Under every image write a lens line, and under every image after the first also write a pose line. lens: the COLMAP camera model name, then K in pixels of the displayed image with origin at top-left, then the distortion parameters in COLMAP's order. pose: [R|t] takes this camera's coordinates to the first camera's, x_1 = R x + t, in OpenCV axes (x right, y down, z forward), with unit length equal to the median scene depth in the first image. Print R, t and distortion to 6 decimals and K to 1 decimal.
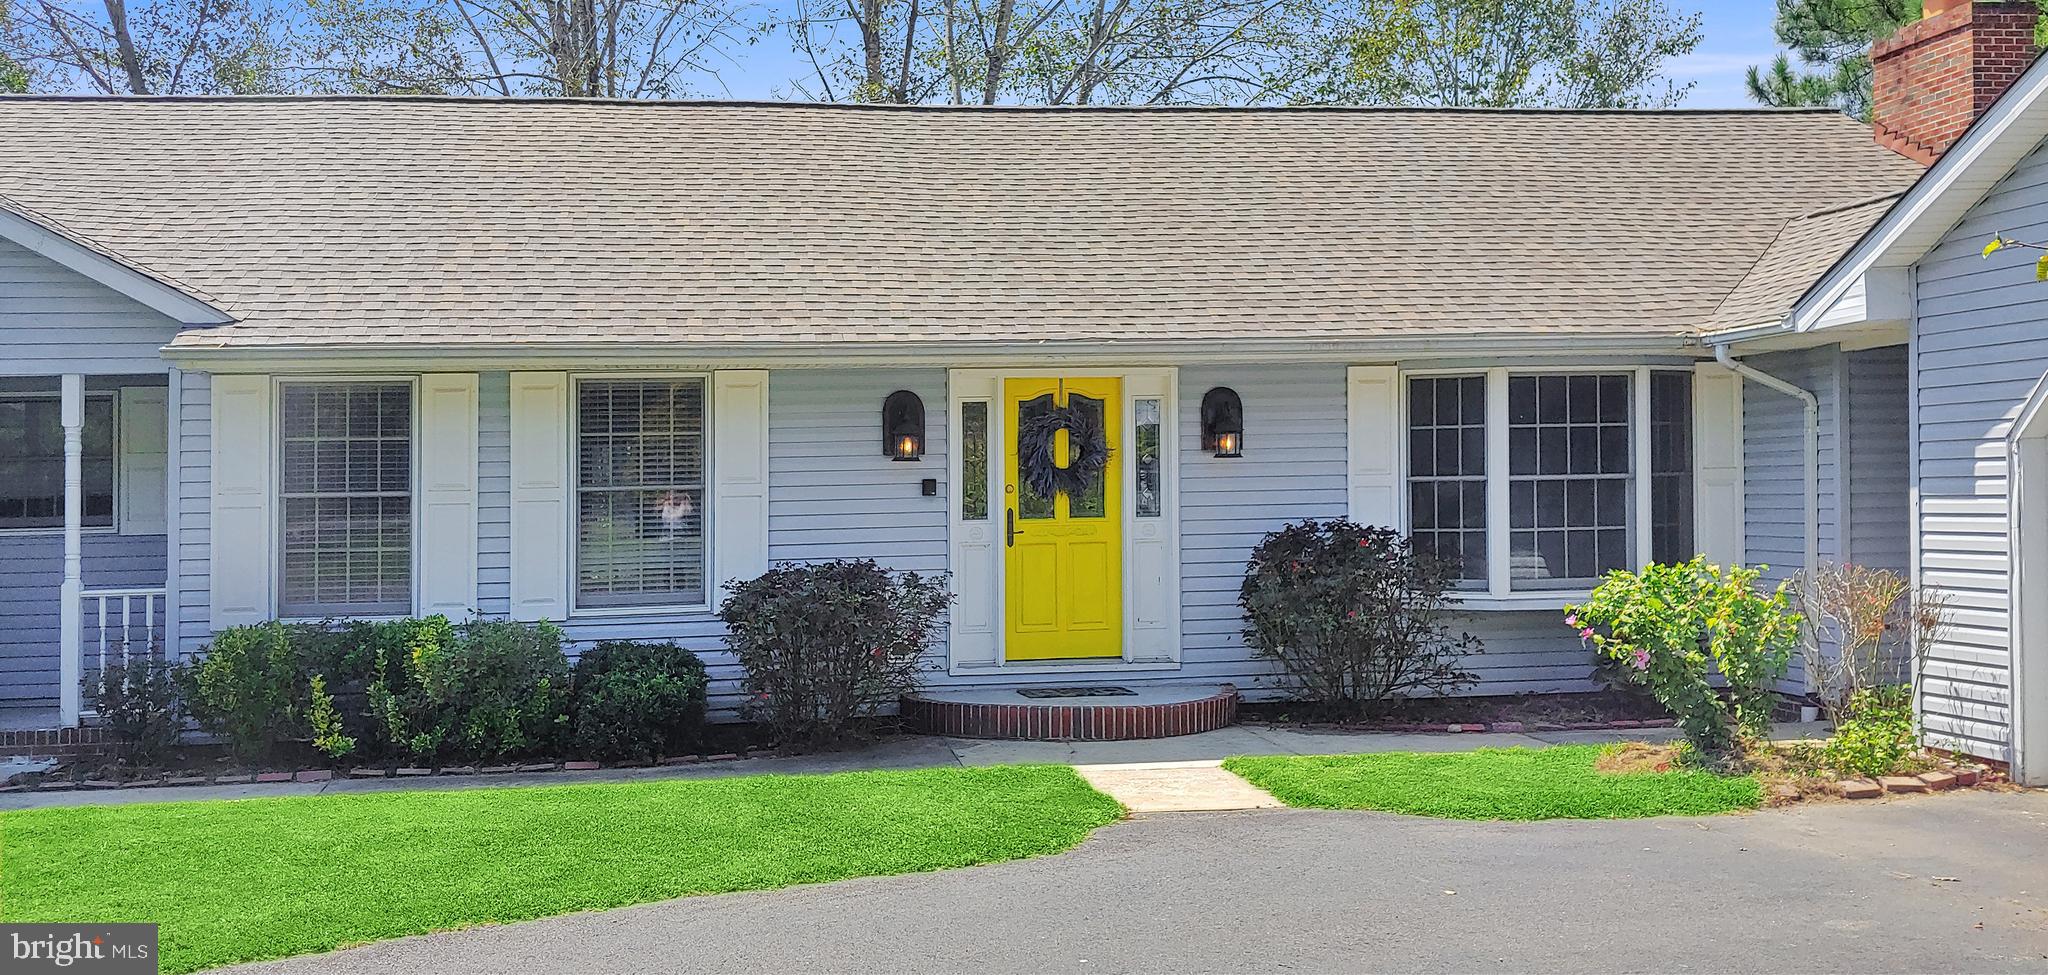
lens RADIAL K [[1765.3, 0, 1024.0], [0, 1765.3, 487.5], [0, 0, 1]] dist [-0.006672, -0.015664]
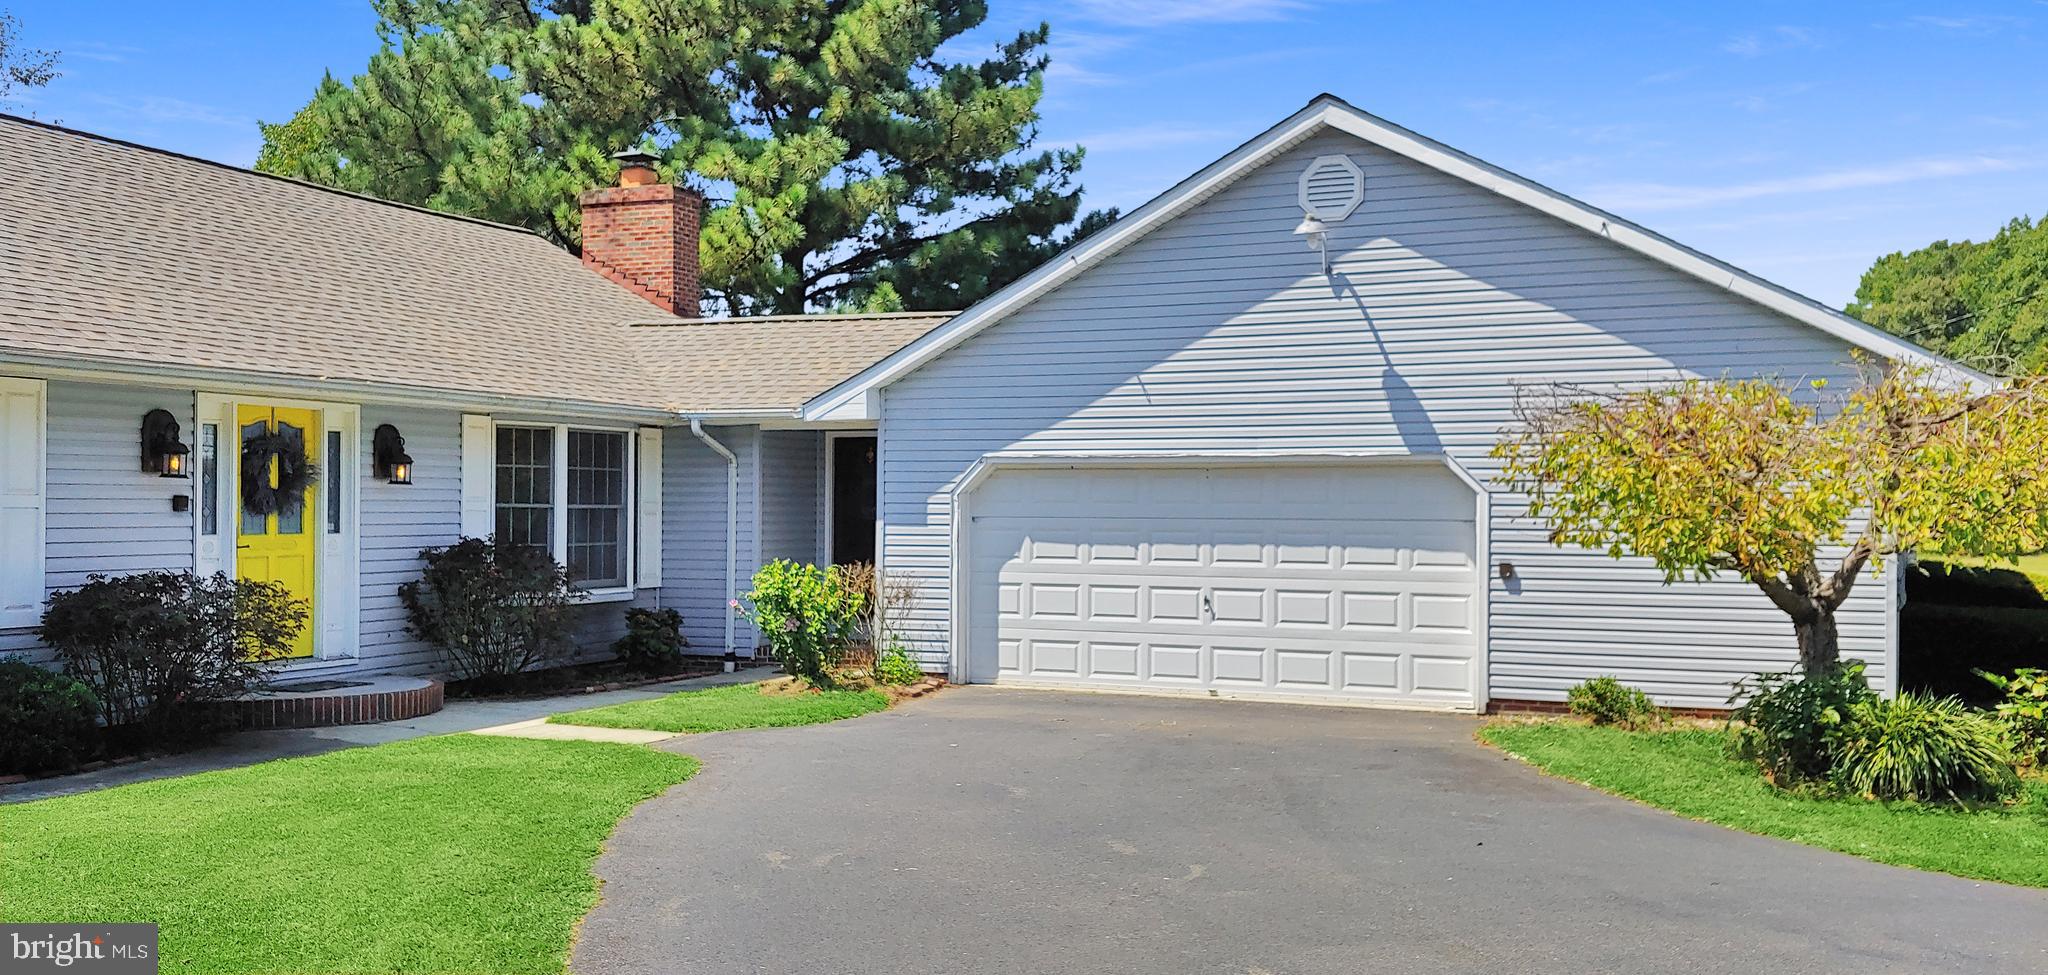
lens RADIAL K [[1765.3, 0, 1024.0], [0, 1765.3, 487.5], [0, 0, 1]] dist [-0.006672, -0.015664]
pose [[0.473251, 0.030663, 0.880394, -0.740632], [-0.017070, 0.999526, -0.025637, 0.008914], [-0.880762, -0.002896, 0.473550, 0.057615]]
